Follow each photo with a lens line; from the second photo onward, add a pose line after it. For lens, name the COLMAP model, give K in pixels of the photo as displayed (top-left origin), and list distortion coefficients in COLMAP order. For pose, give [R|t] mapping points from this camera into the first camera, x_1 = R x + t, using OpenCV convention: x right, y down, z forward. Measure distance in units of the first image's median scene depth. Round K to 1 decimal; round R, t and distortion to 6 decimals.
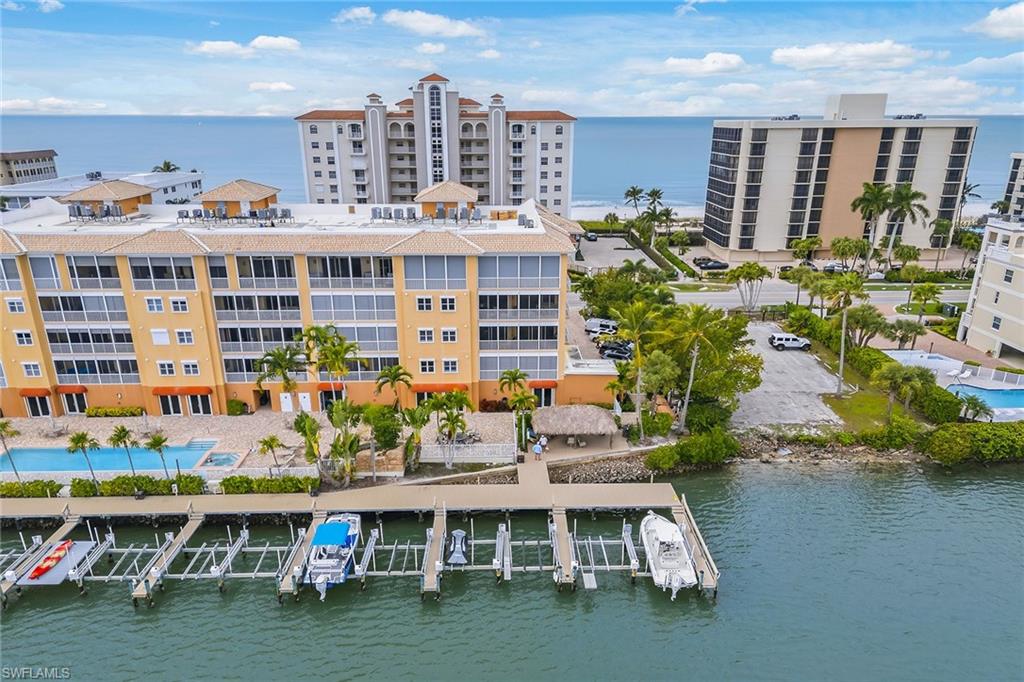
lens RADIAL K [[712.0, 0, 511.6], [0, 712.0, 387.3], [0, 0, 1]] dist [0.088224, -0.097557]
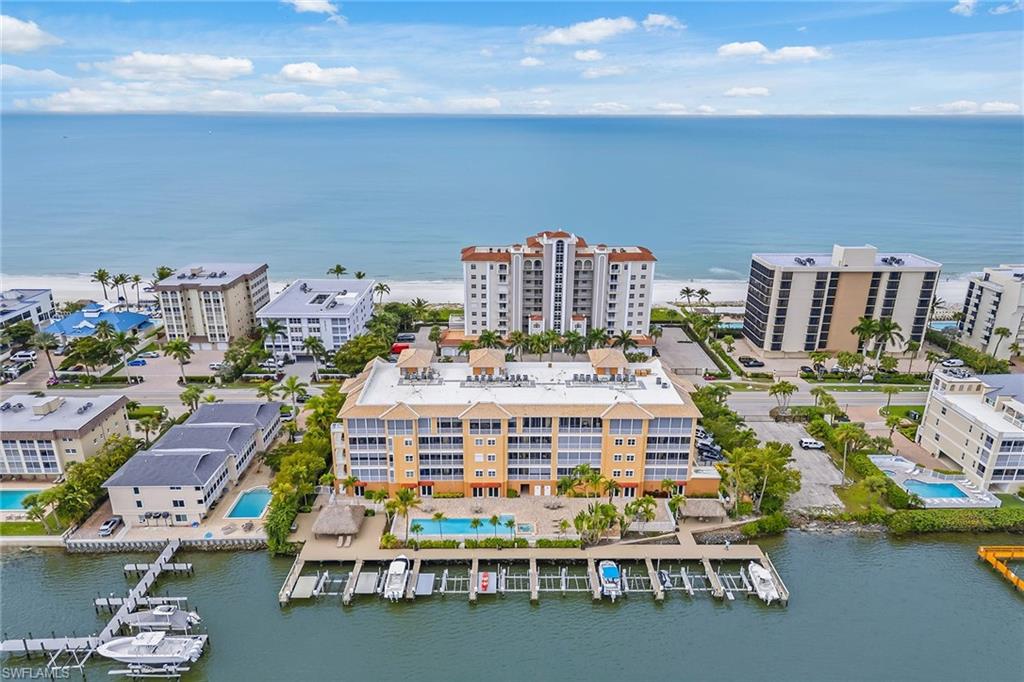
lens RADIAL K [[701.0, 0, 512.9], [0, 701.0, 381.3], [0, 0, 1]] dist [0.084718, -0.107066]
pose [[0.999931, 0.009994, -0.006133, -0.365672], [-0.010001, 0.999949, -0.001141, -0.253403], [0.006121, 0.001203, 0.999981, -0.790210]]
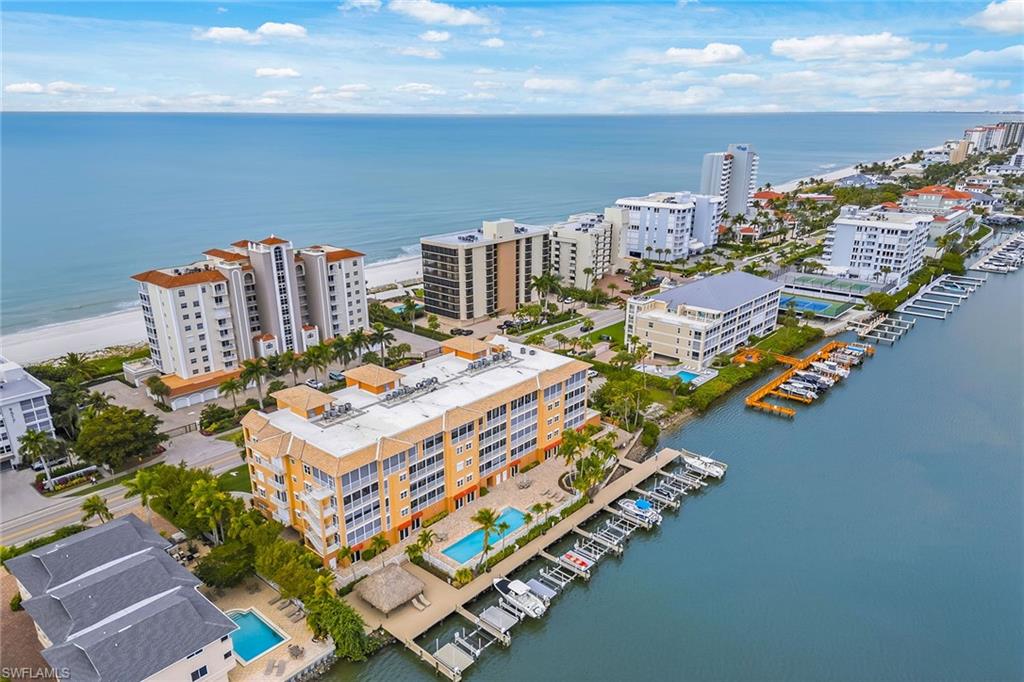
lens RADIAL K [[701.0, 0, 512.9], [0, 701.0, 381.3], [0, 0, 1]] dist [0.084718, -0.107066]
pose [[0.679070, -0.258950, 0.686884, -1.459881], [0.259640, 0.959957, 0.105210, -0.400562], [-0.686623, 0.106898, 0.719112, -0.357277]]
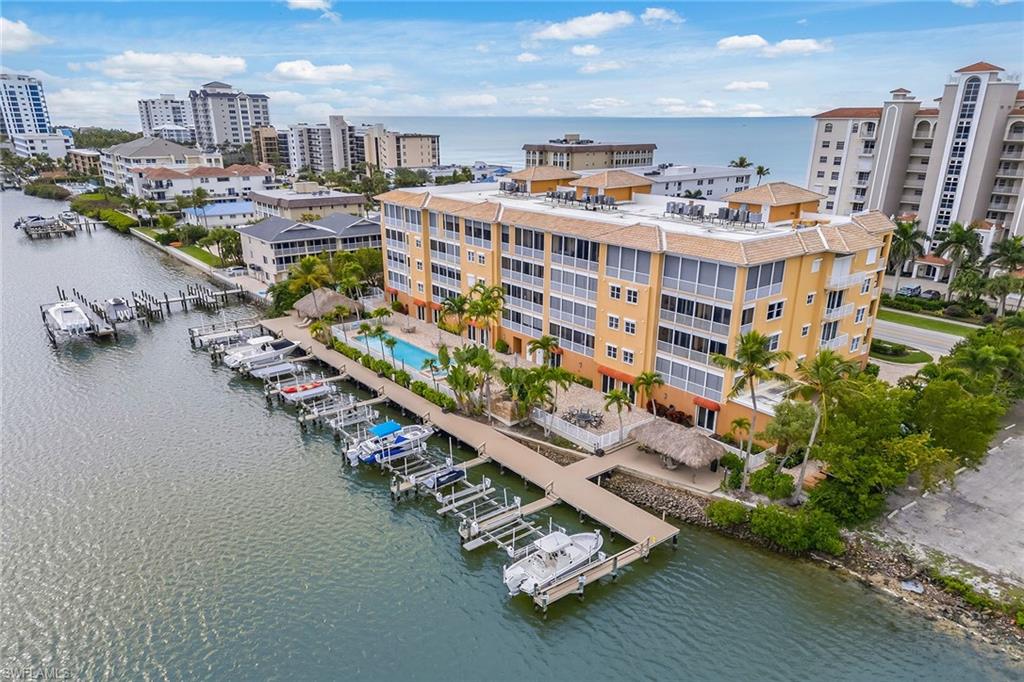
lens RADIAL K [[712.0, 0, 511.1], [0, 712.0, 393.8], [0, 0, 1]] dist [0.071232, -0.065735]
pose [[0.601388, 0.292772, -0.743382, 0.575824], [-0.286132, 0.947649, 0.141742, -0.074479], [0.745963, 0.127463, 0.653676, 0.199231]]
